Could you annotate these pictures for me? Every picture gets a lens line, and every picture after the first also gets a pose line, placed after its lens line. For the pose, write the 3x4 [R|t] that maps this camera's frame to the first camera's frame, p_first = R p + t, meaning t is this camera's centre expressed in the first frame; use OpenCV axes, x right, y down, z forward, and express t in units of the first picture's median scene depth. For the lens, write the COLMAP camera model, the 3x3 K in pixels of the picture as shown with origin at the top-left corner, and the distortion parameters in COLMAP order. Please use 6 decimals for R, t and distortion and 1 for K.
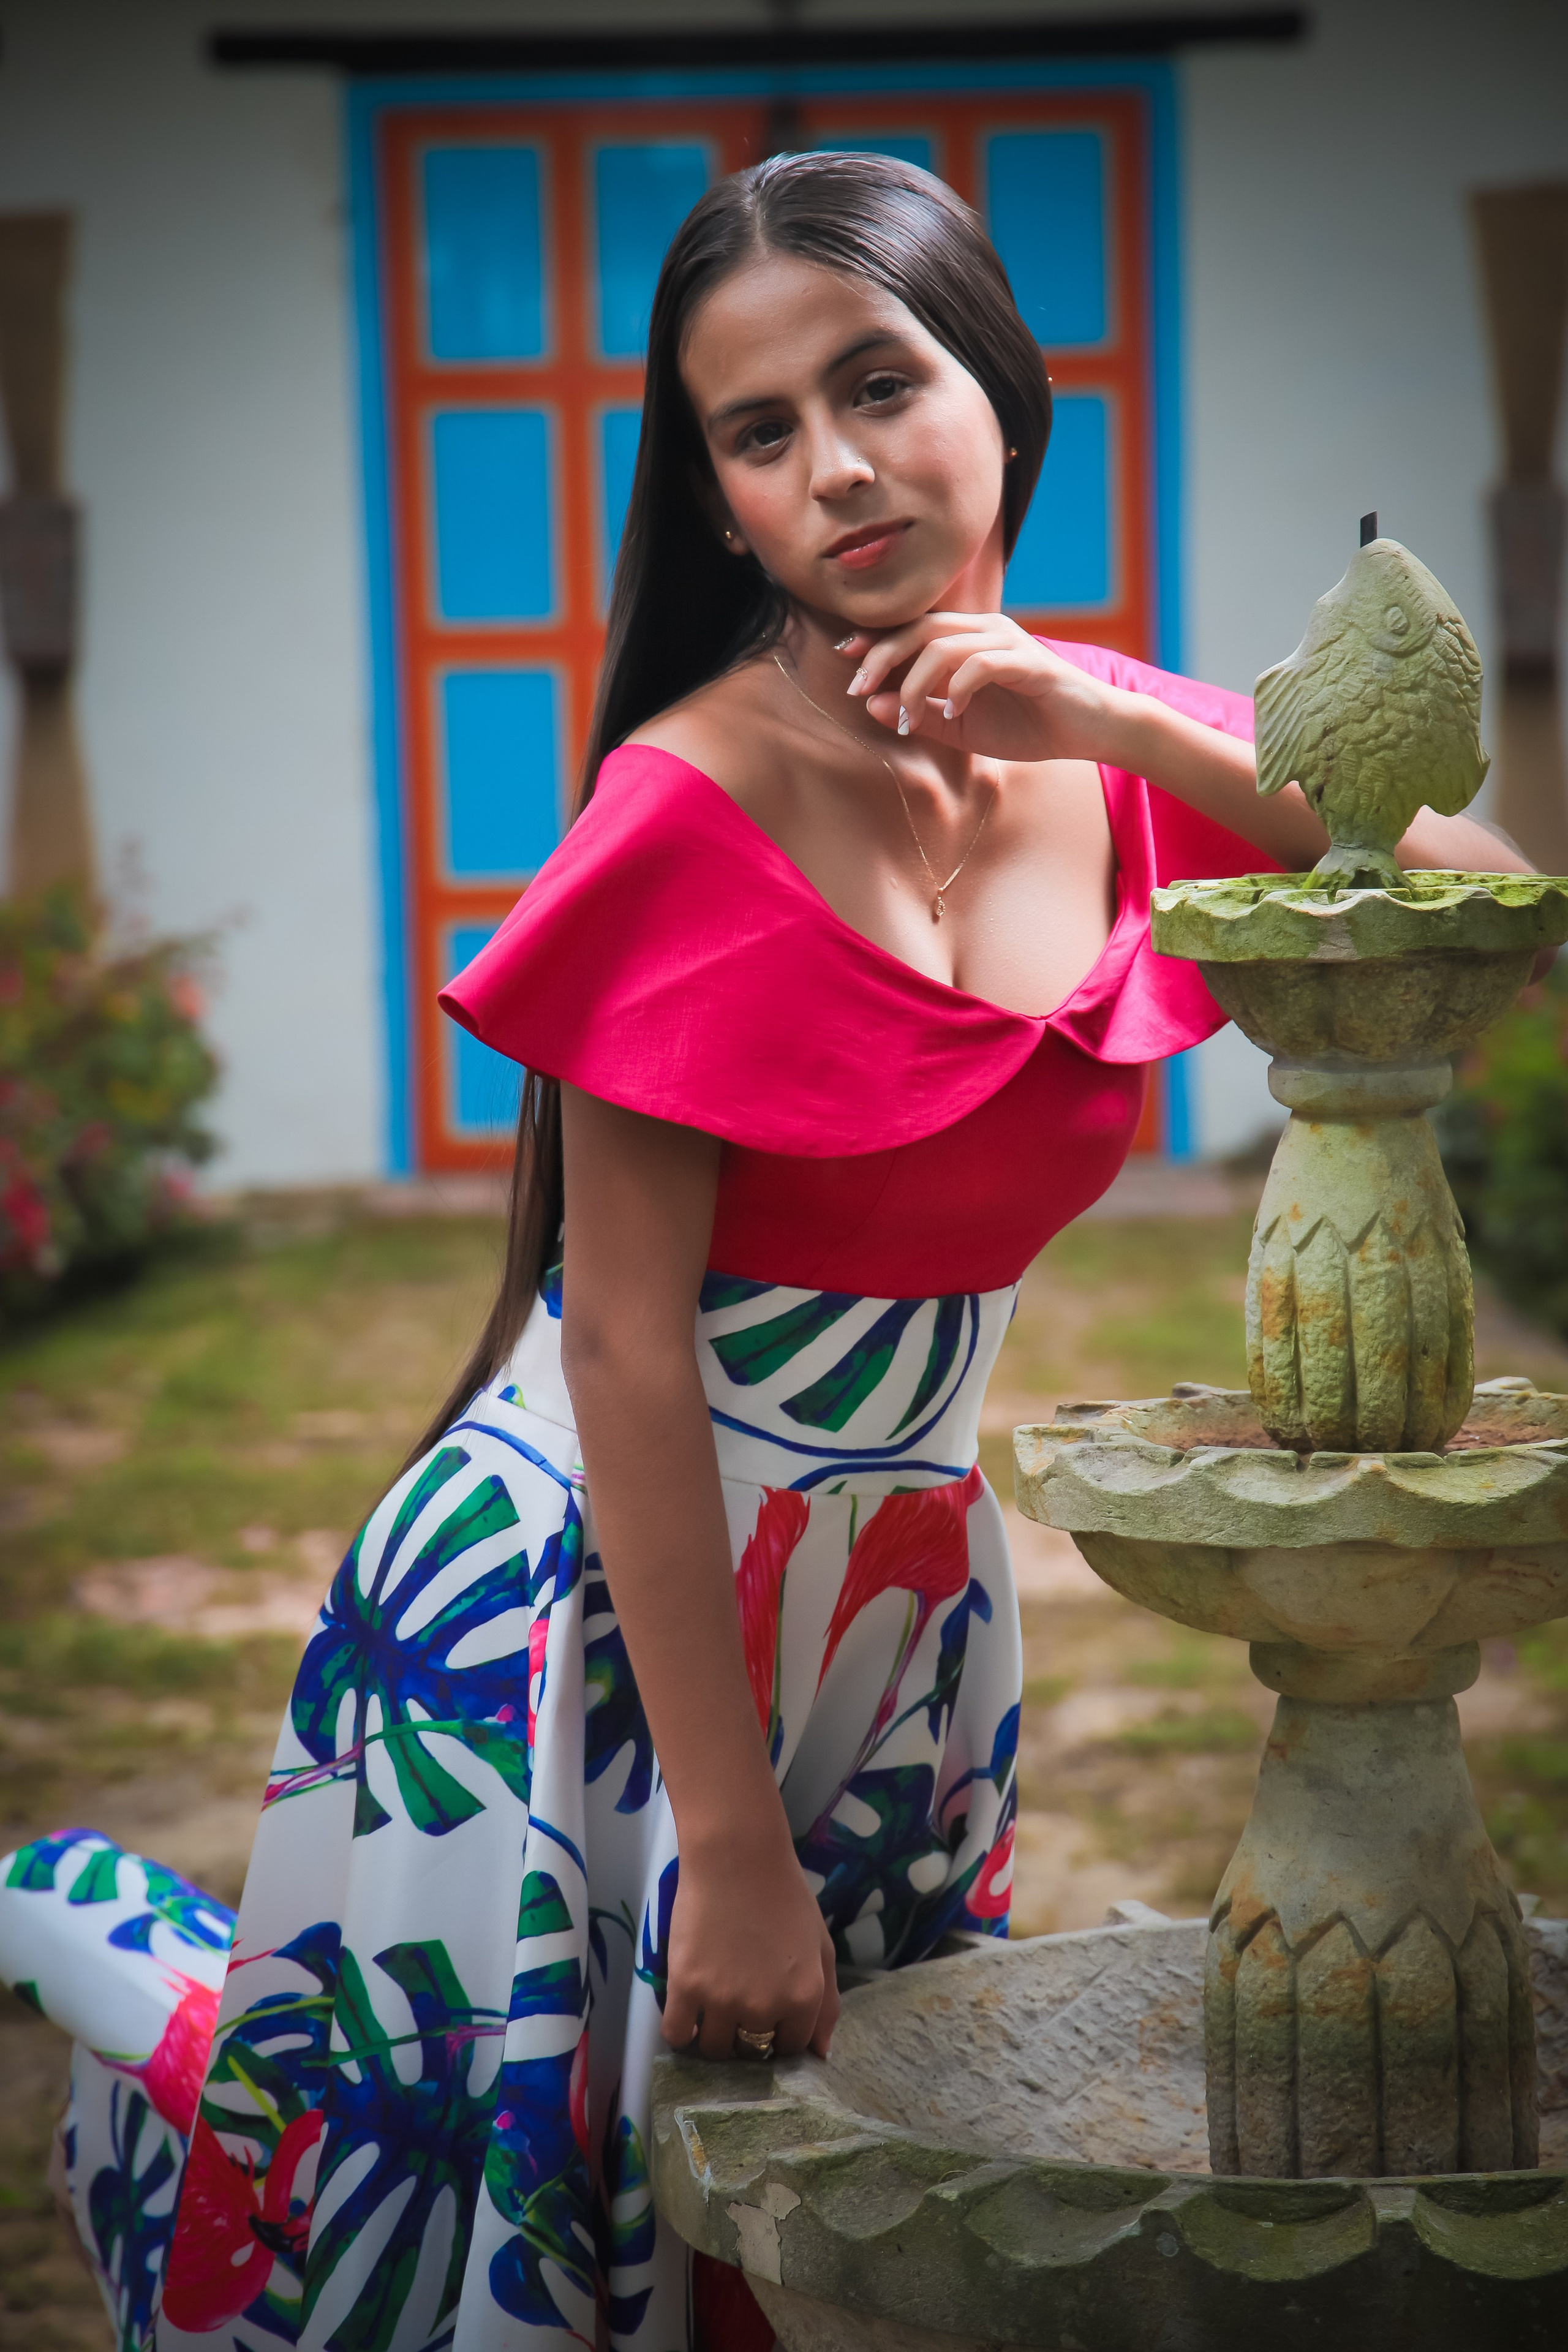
lens RADIAL K [[7096.2, 0, 784.4], [0, 7096.2, 1193.2], [0, 0, 1]] dist [0.577607, 0.000000]
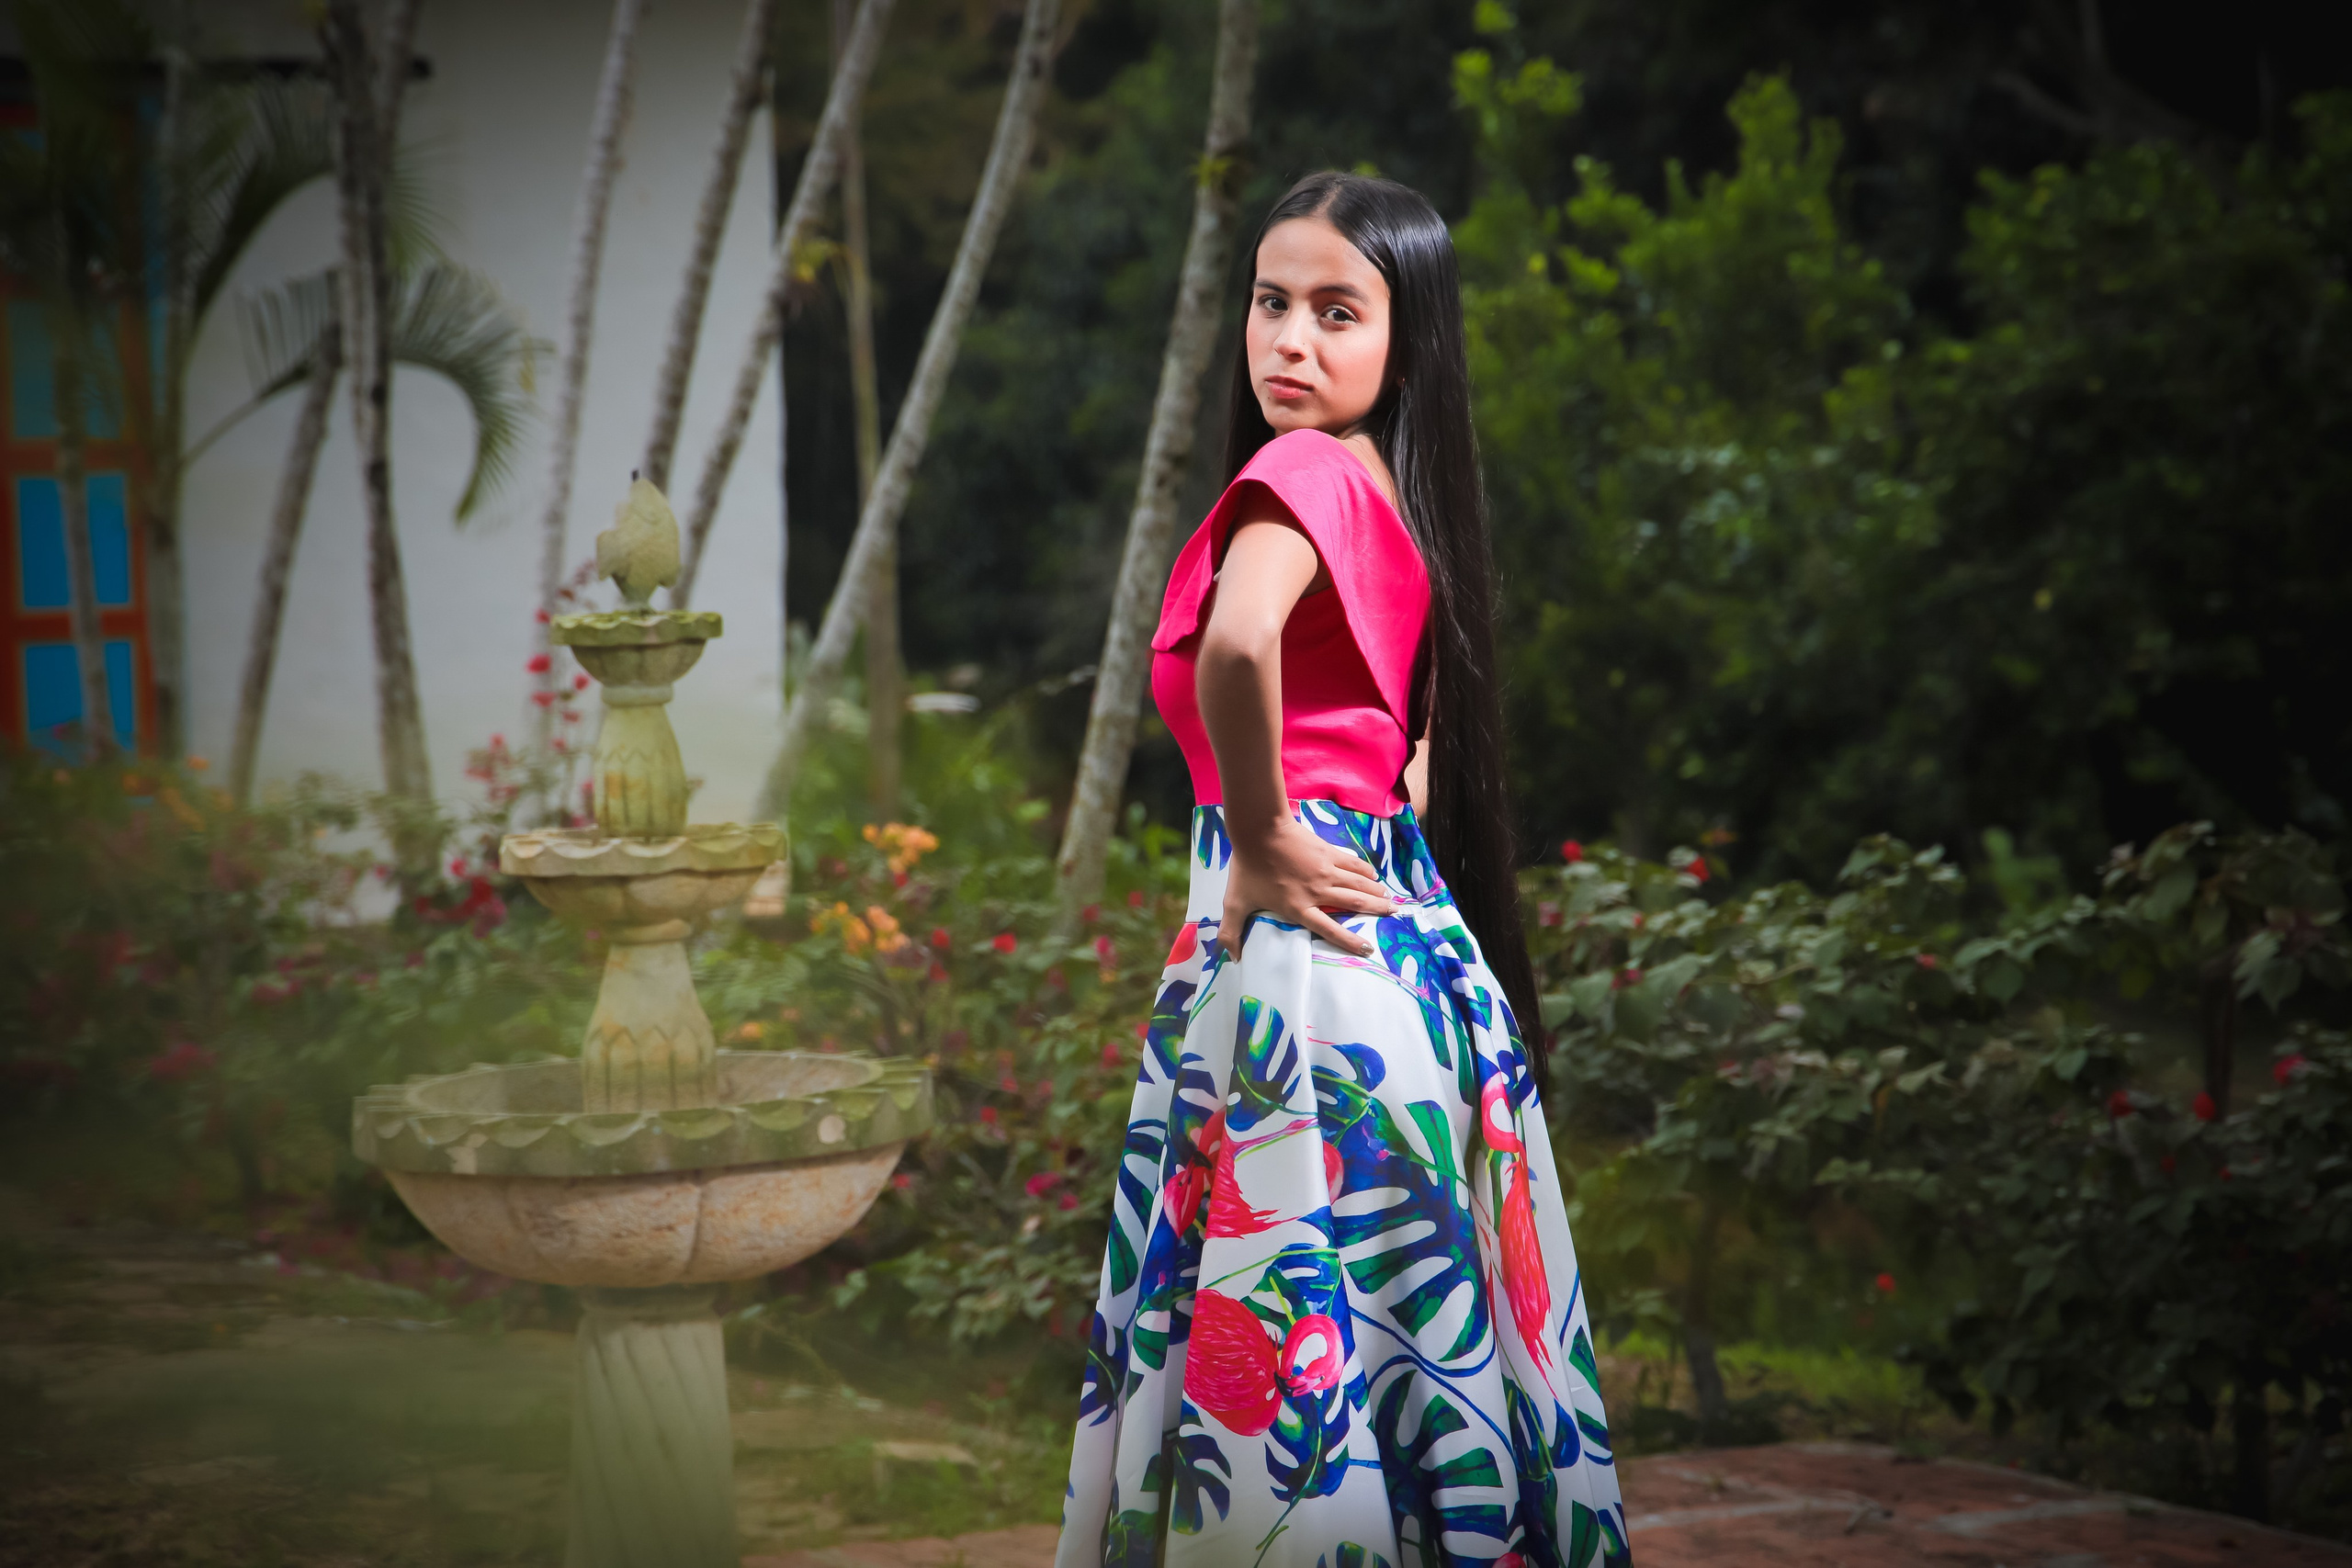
lens RADIAL K [[6839.4, 0, 1306.8], [0, 6839.4, 747.8], [0, 0, 1]] dist [0.599541, 0.000000]
pose [[0.894855, -0.030801, 0.445294, -0.788599], [0.053381, 0.997841, -0.038253, 0.108001], [-0.443154, 0.058001, 0.894567, -1.261858]]
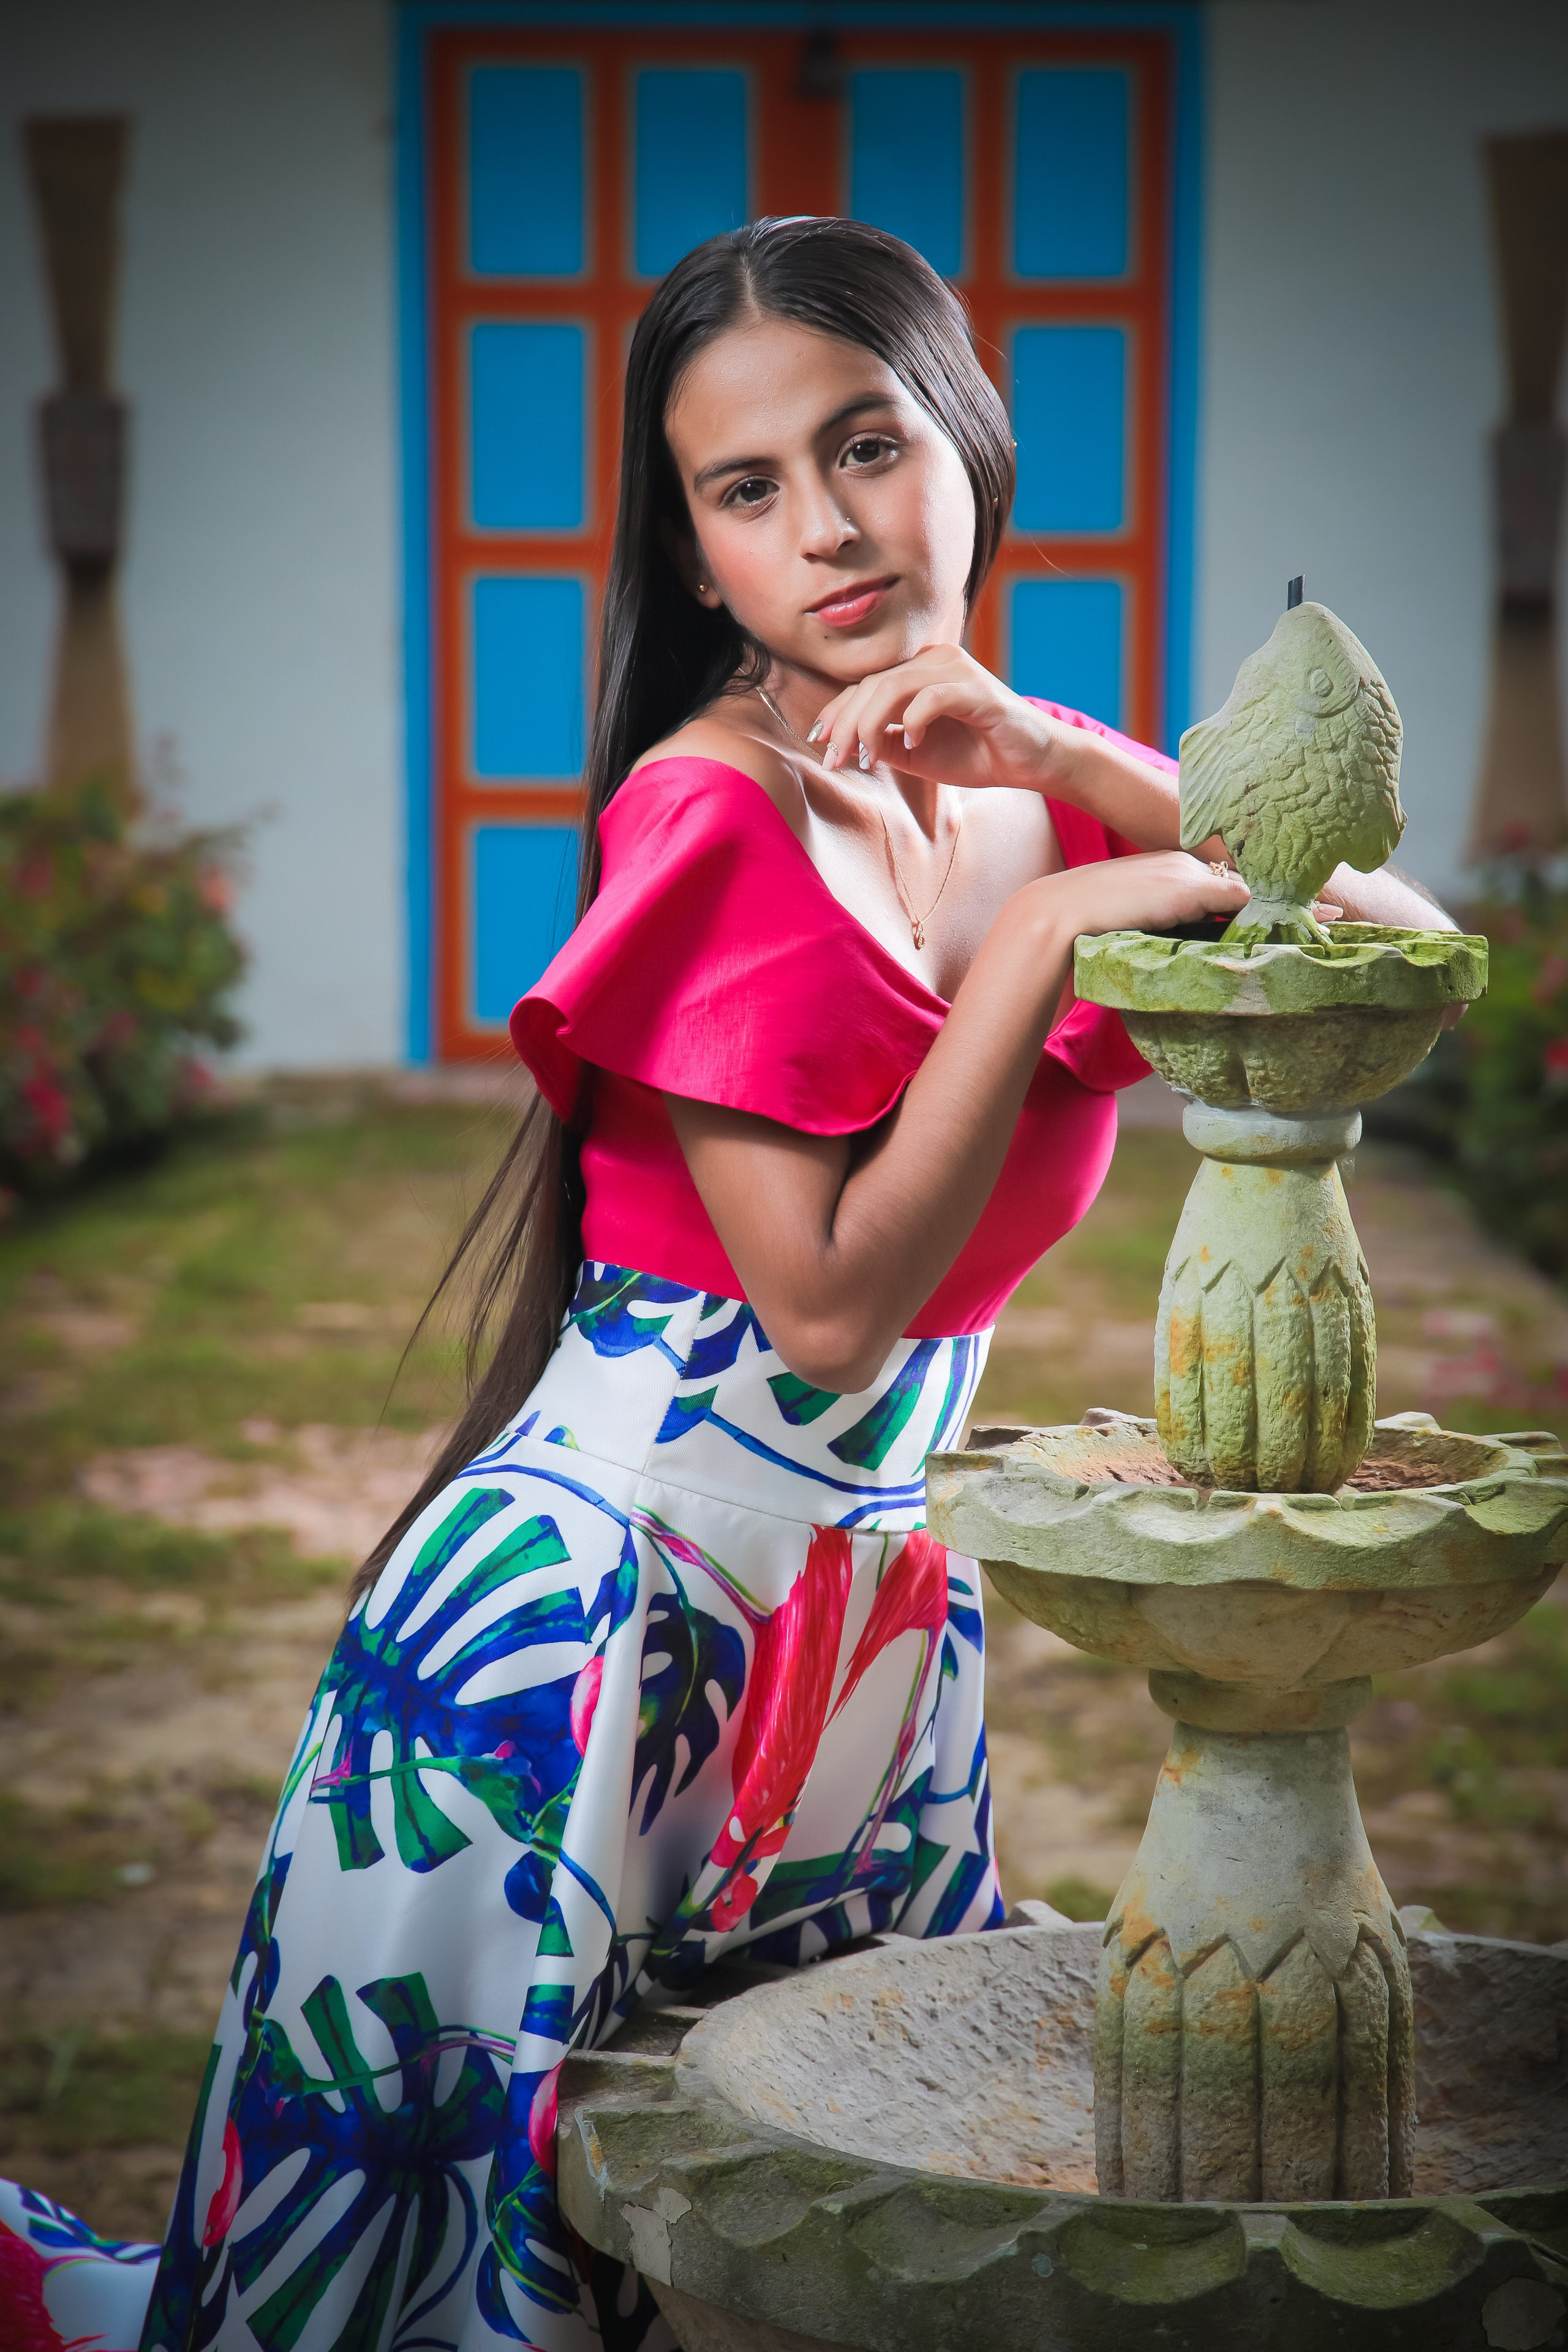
lens RADIAL K [[6840.0, 0, 786.1], [0, 6840.0, 1180.1], [0, 0, 1]] dist [0.599541, 0.000000]
pose [[0.999556, 0.029694, -0.002452, 0.013402], [-0.029649, 0.999420, 0.016775, -0.022893], [0.002949, -0.016695, 0.999856, 0.008527]]
